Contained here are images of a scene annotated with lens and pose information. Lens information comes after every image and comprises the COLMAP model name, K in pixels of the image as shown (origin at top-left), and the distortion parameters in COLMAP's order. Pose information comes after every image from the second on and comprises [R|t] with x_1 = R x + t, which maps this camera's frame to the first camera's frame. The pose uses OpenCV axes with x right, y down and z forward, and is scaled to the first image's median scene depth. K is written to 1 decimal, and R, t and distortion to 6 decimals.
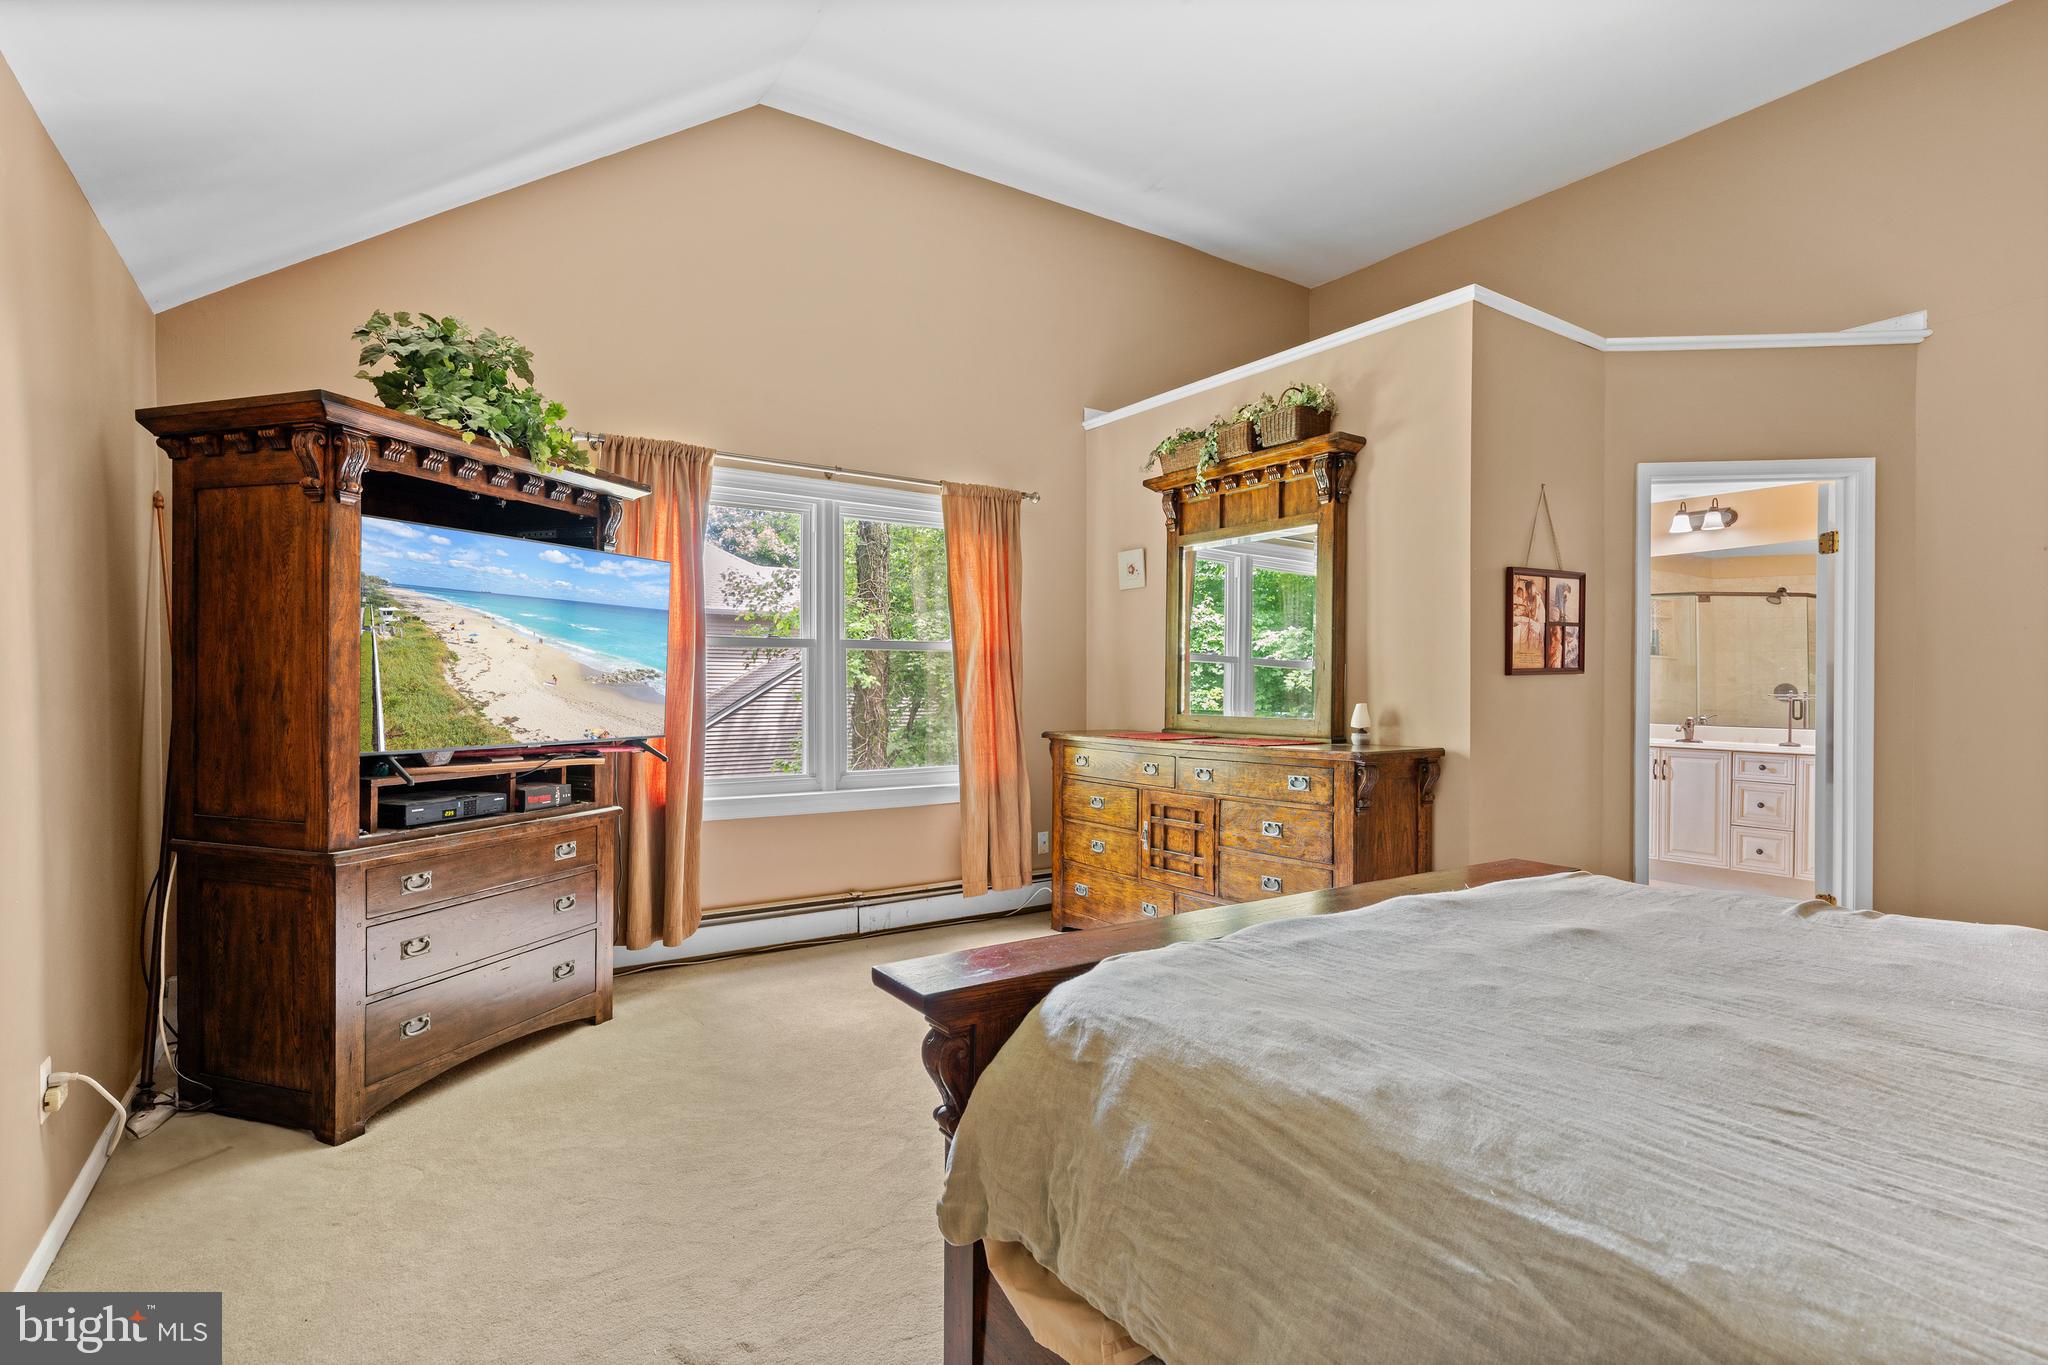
lens RADIAL K [[988.6, 0, 1024.0], [0, 988.6, 682.5], [0, 0, 1]] dist [0.001805, 0.000336]
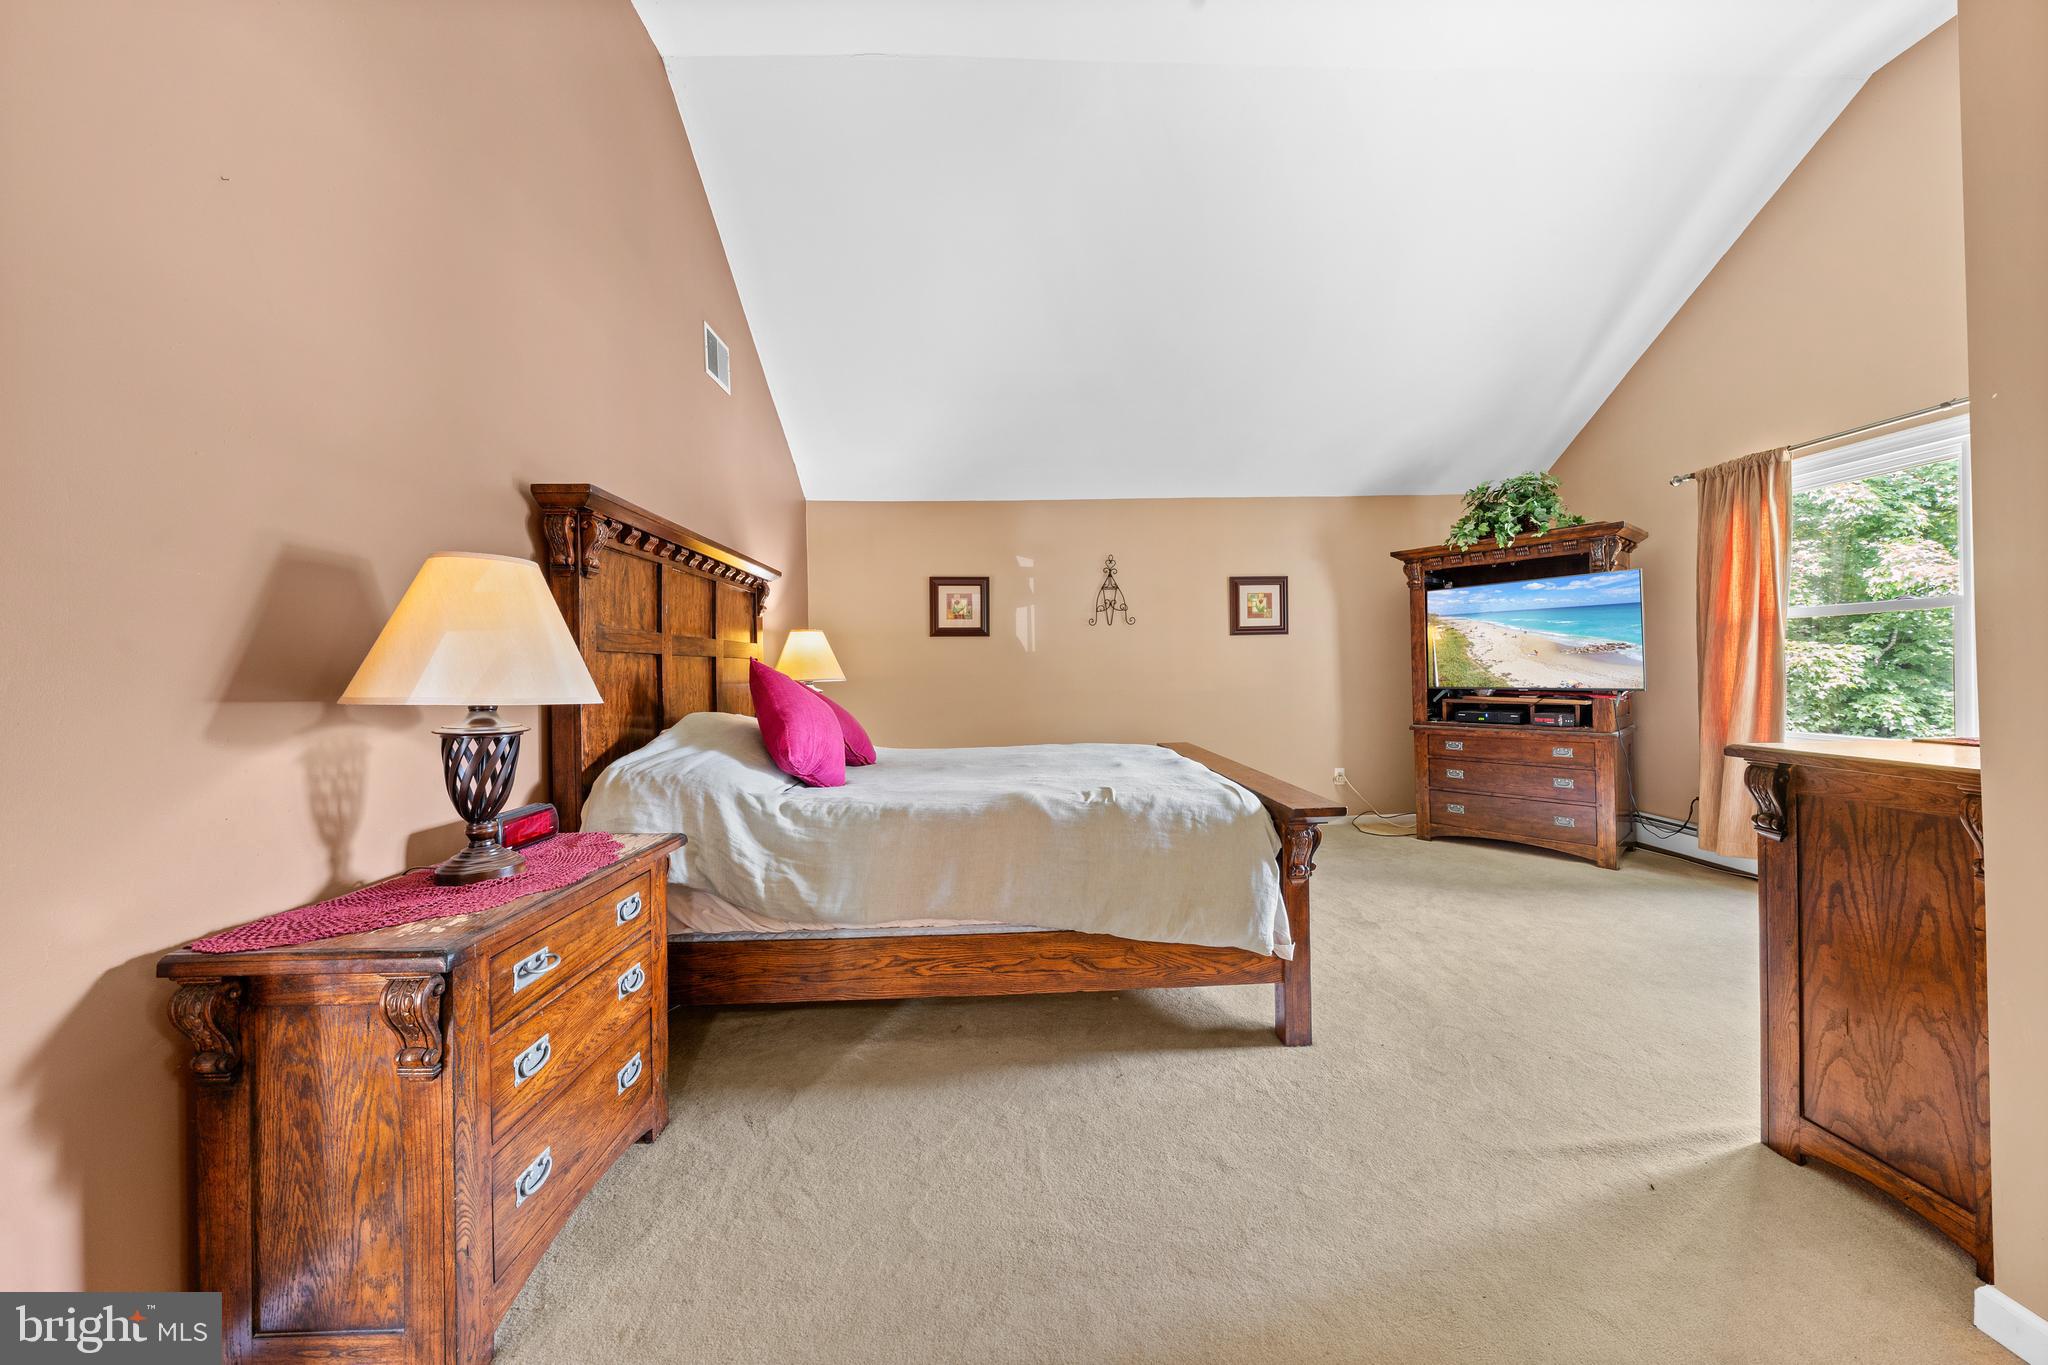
lens RADIAL K [[692.5, 0, 1024.0], [0, 692.5, 682.5], [0, 0, 1]] dist [-0.000426, -0.000037]
pose [[-0.527189, 0.010420, -0.849684, 0.837608], [0.008526, 0.999939, 0.006972, 0.026074], [0.849706, -0.003569, -0.527245, 0.666666]]
